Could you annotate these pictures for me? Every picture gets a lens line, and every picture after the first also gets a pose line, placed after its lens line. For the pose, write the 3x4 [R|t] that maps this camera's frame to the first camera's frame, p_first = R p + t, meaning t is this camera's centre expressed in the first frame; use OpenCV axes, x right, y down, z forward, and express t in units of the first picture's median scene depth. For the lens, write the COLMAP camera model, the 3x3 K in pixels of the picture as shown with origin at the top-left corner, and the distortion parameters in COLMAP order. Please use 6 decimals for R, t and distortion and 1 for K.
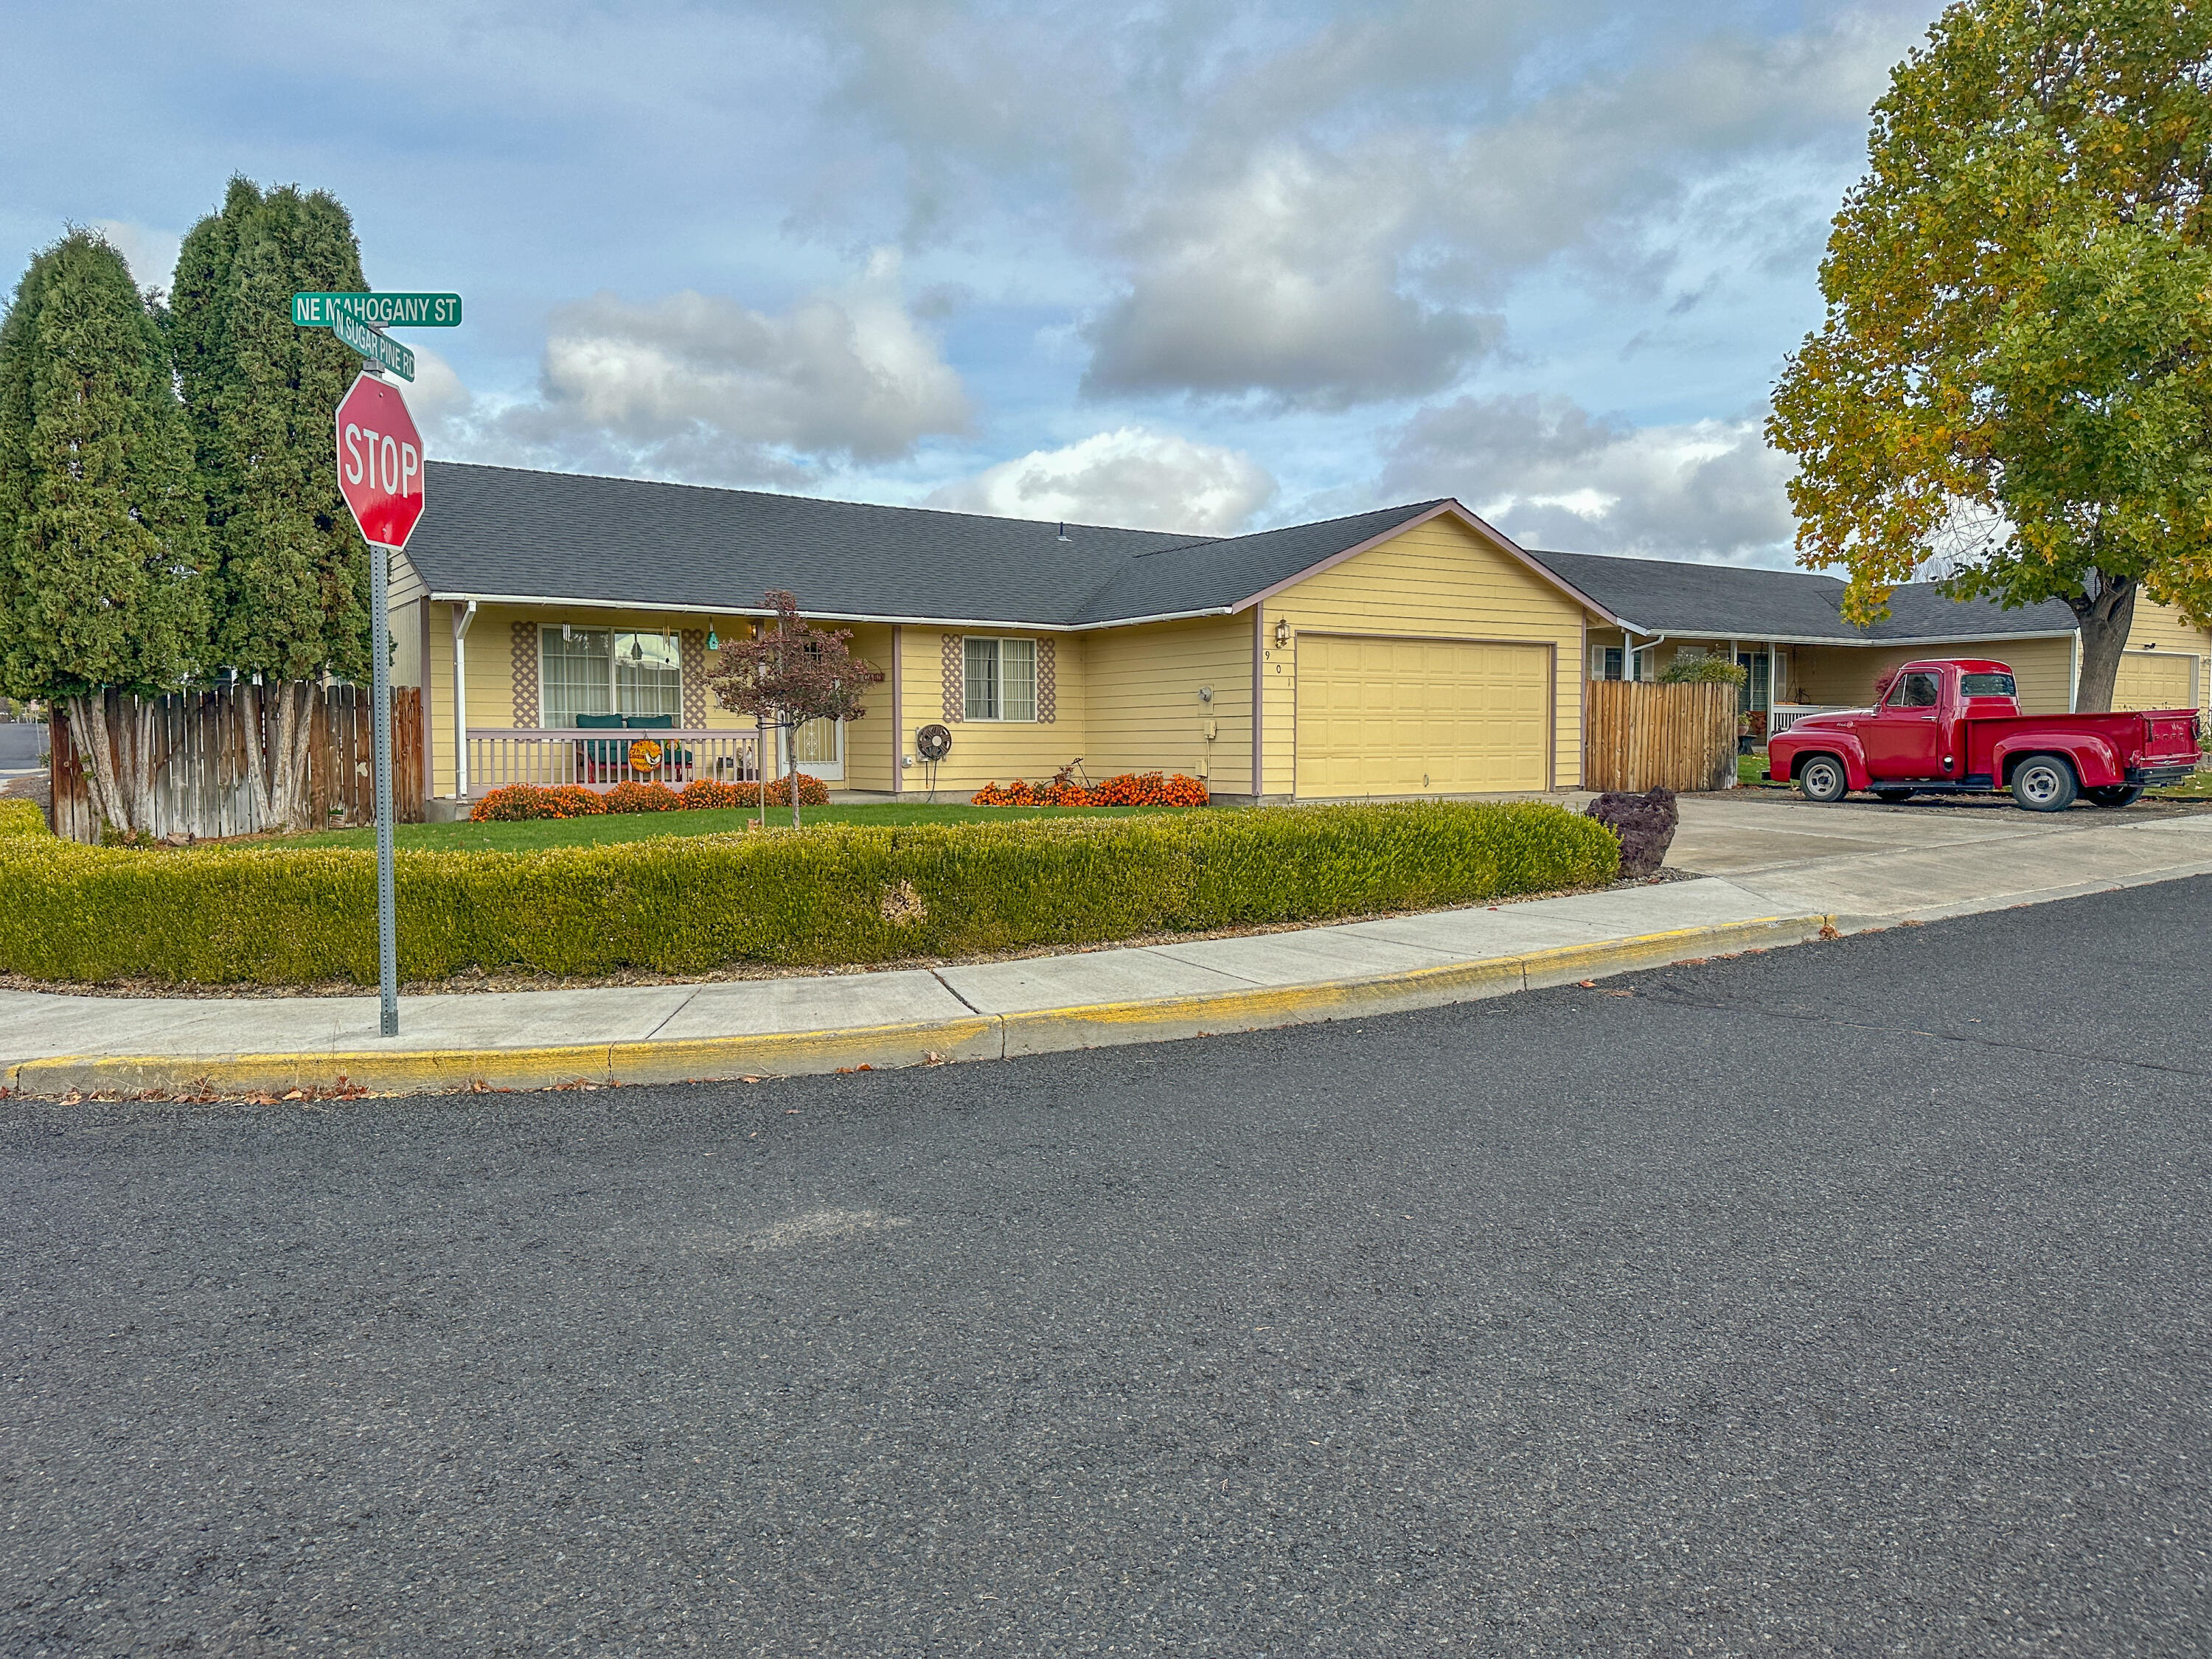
lens RADIAL K [[1569.0, 0, 1093.7], [0, 1569.0, 830.7], [0, 0, 1]] dist [0.034649, -0.003387]
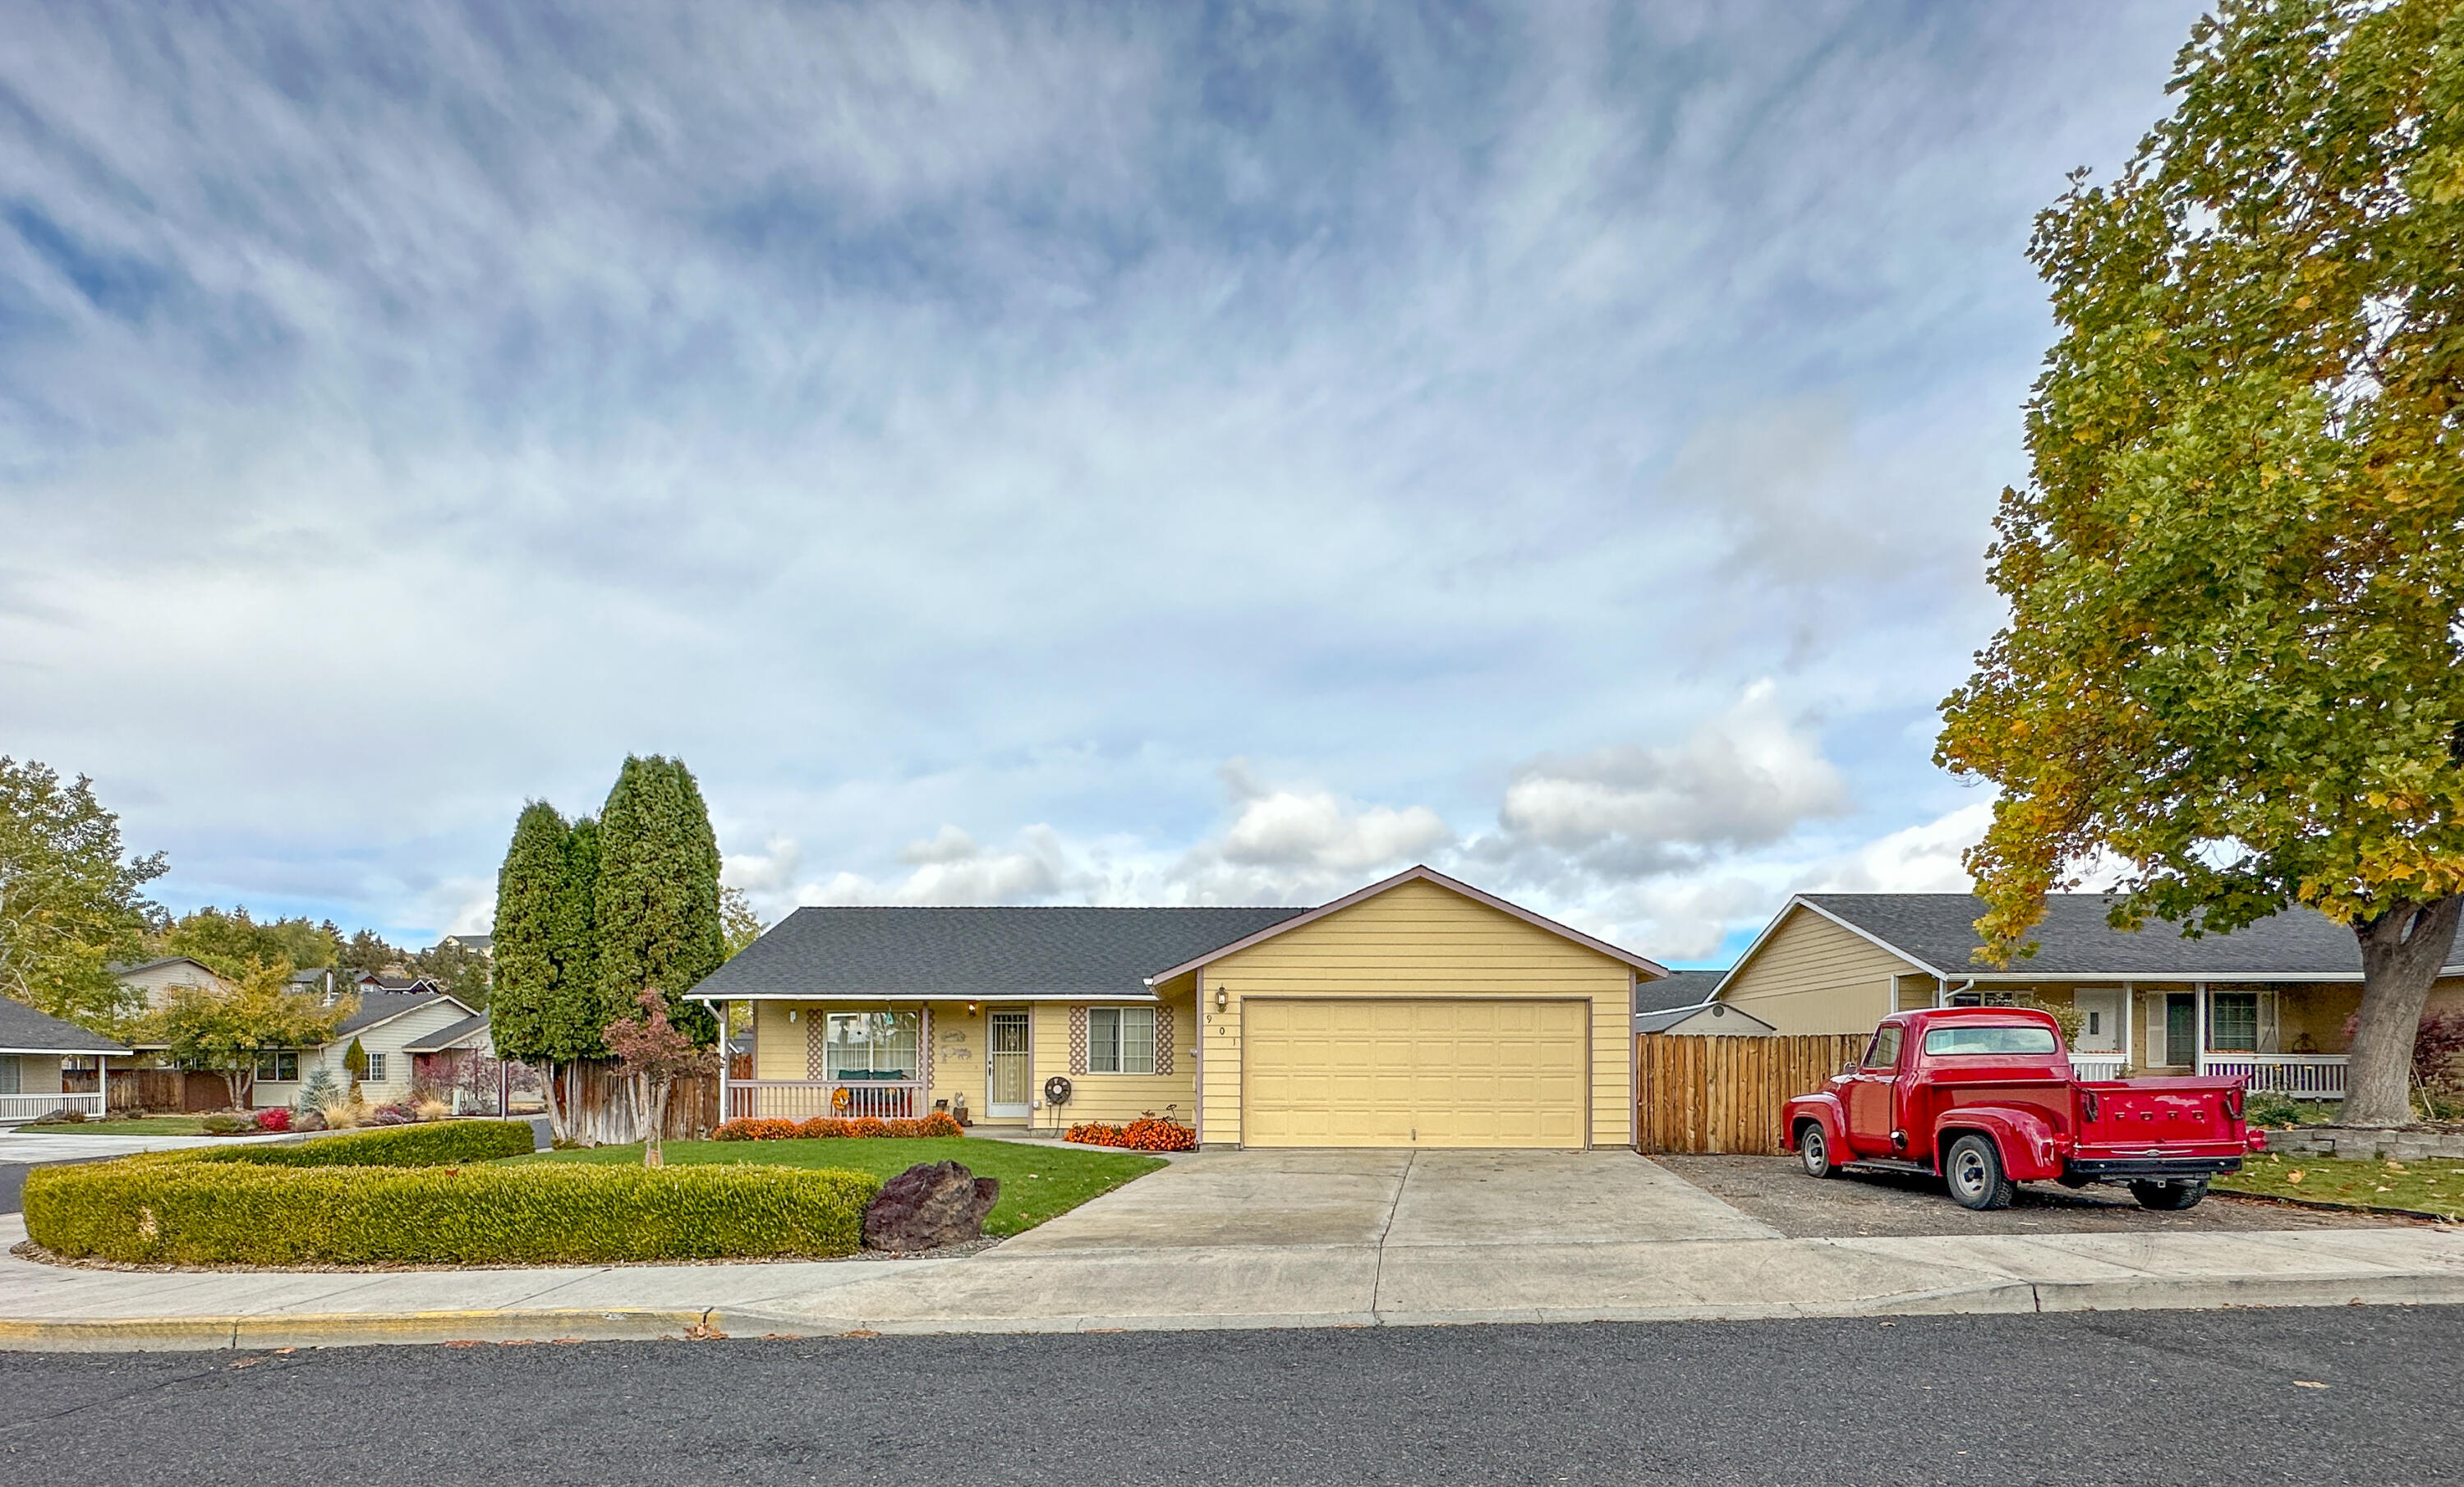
lens RADIAL K [[1160.9, 0, 1217.9], [0, 1160.9, 1083.0], [0, 0, 1]] dist [-0.005290, 0.001041]
pose [[0.822975, 0.010876, -0.567973, 0.543158], [-0.037819, 0.998648, -0.035676, -0.034159], [0.566817, 0.050841, 0.822274, 0.298761]]
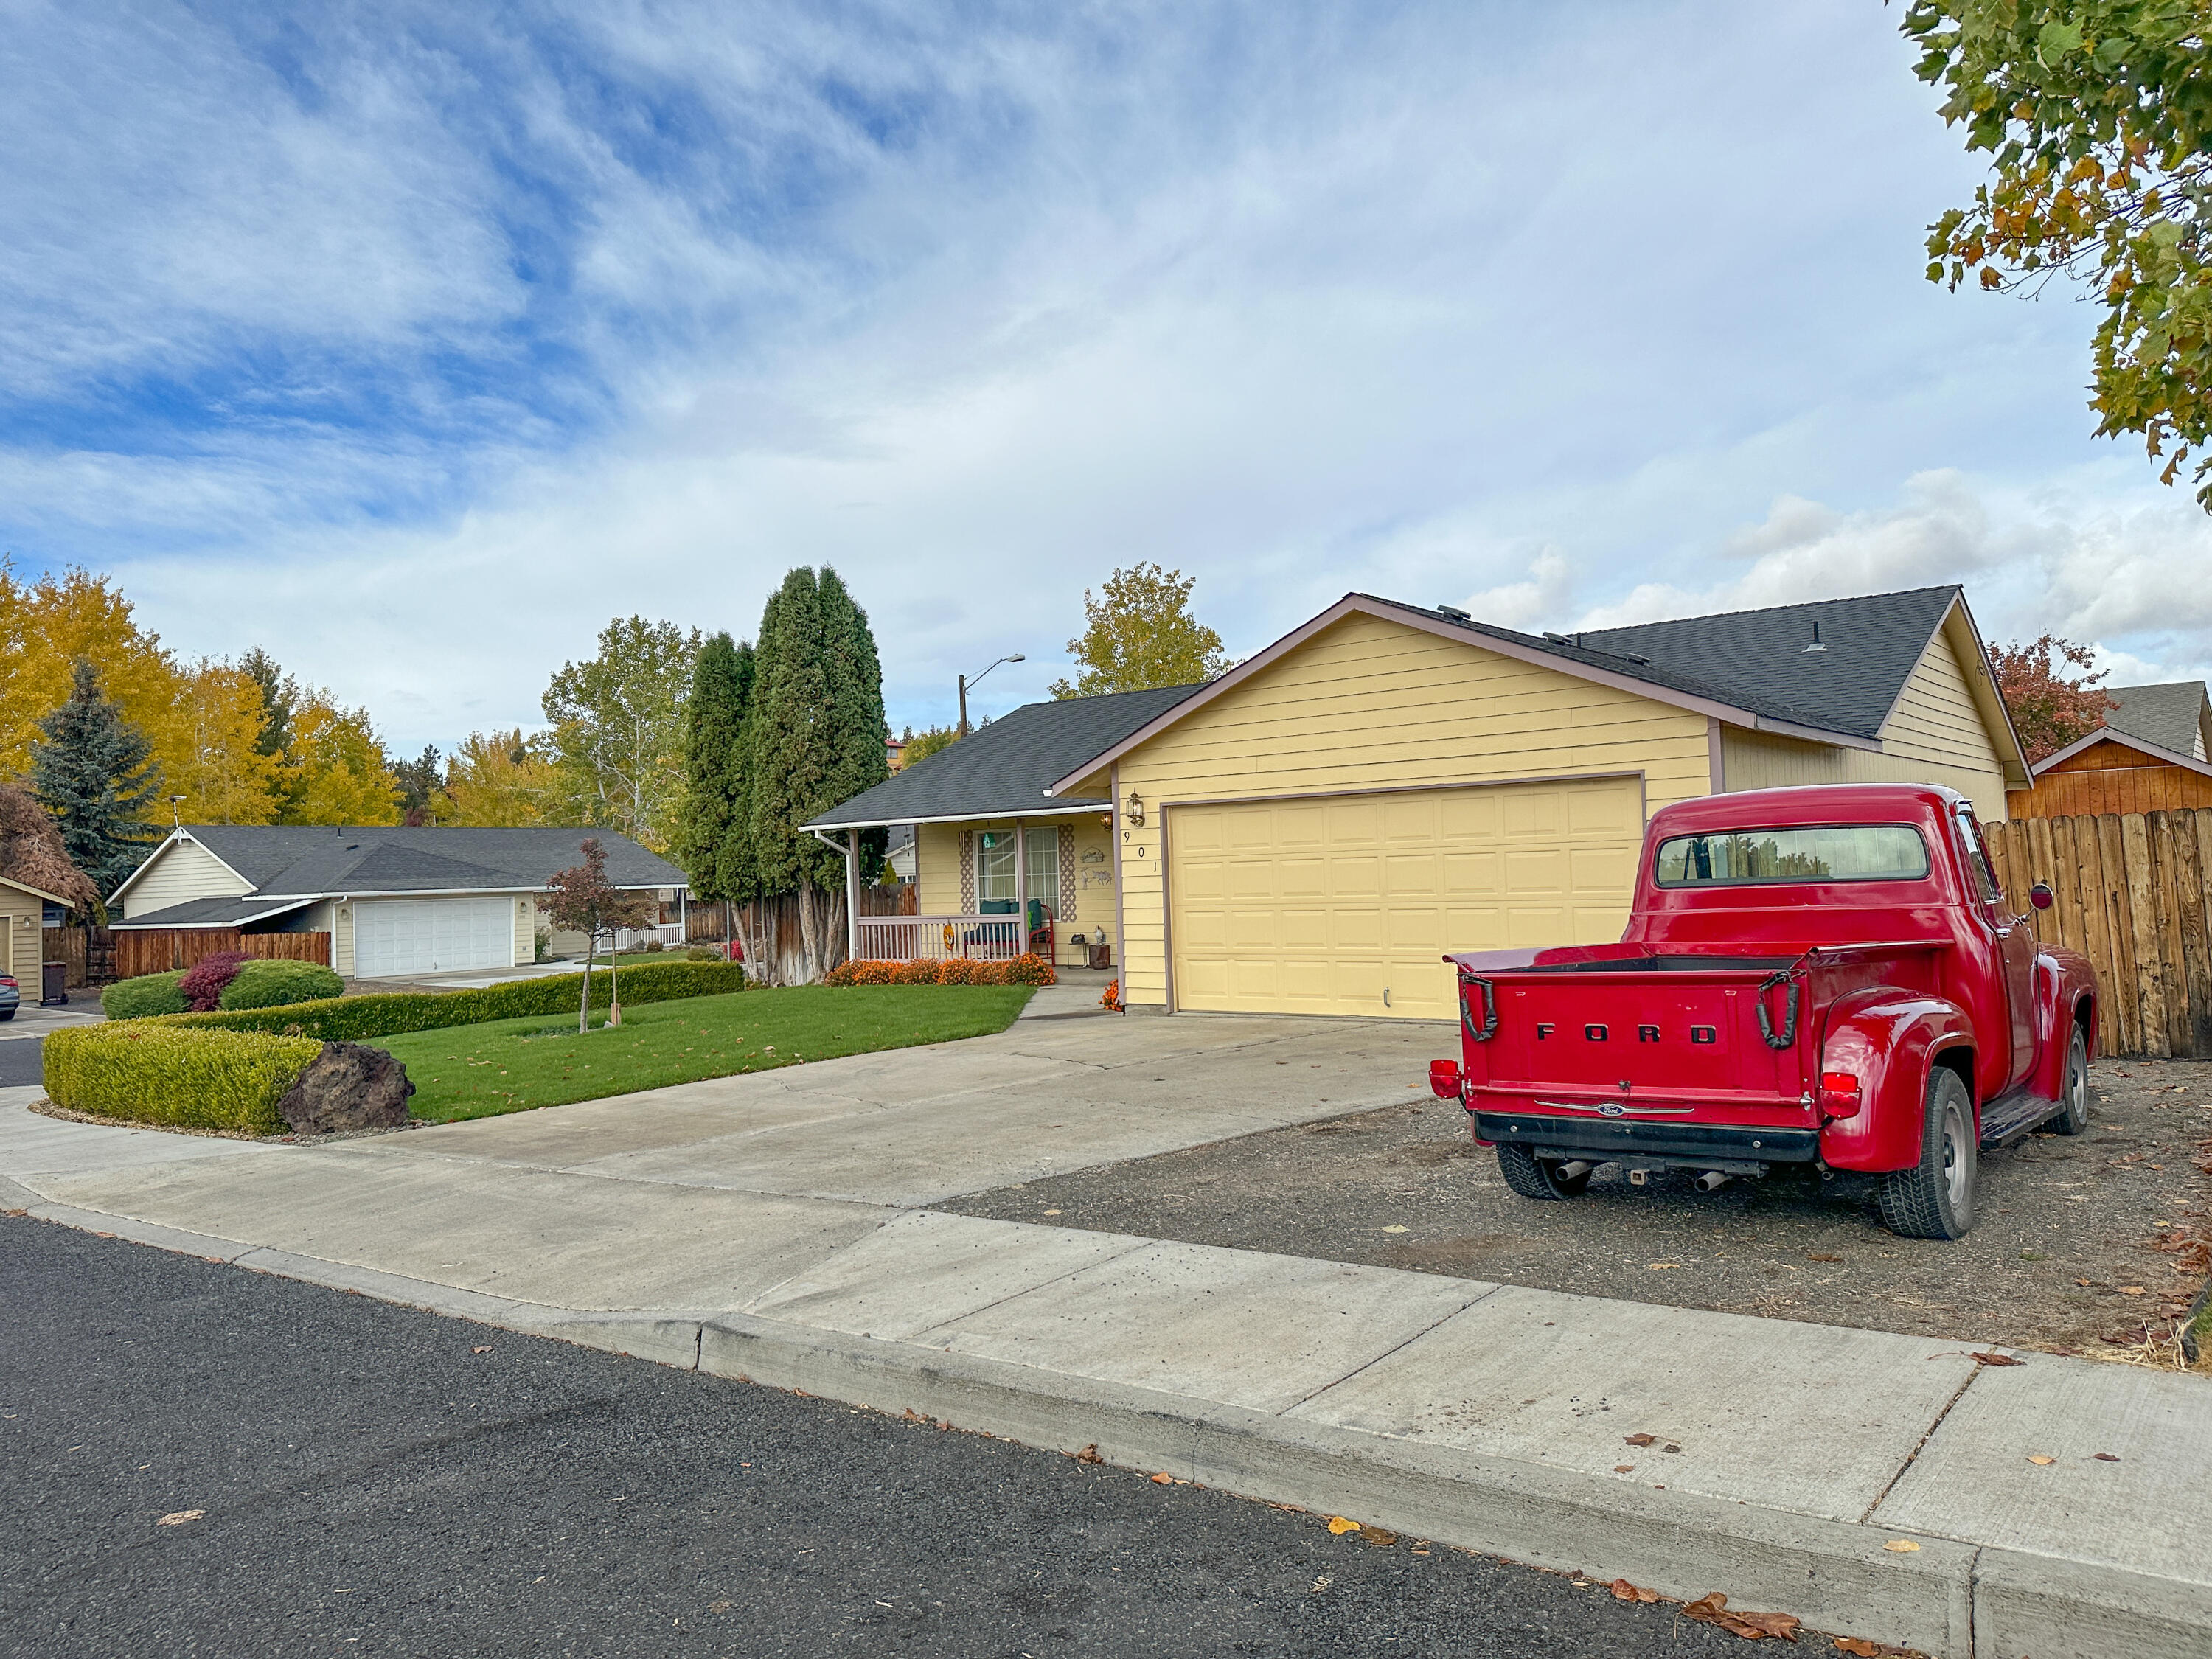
lens RADIAL K [[1569.0, 0, 1095.4], [0, 1569.0, 831.1], [0, 0, 1]] dist [0.034649, -0.003387]
pose [[0.297740, -0.034820, -0.954012, 0.833162], [-0.019638, 0.998900, -0.042587, -0.073192], [0.954445, 0.031415, 0.296729, 0.680326]]
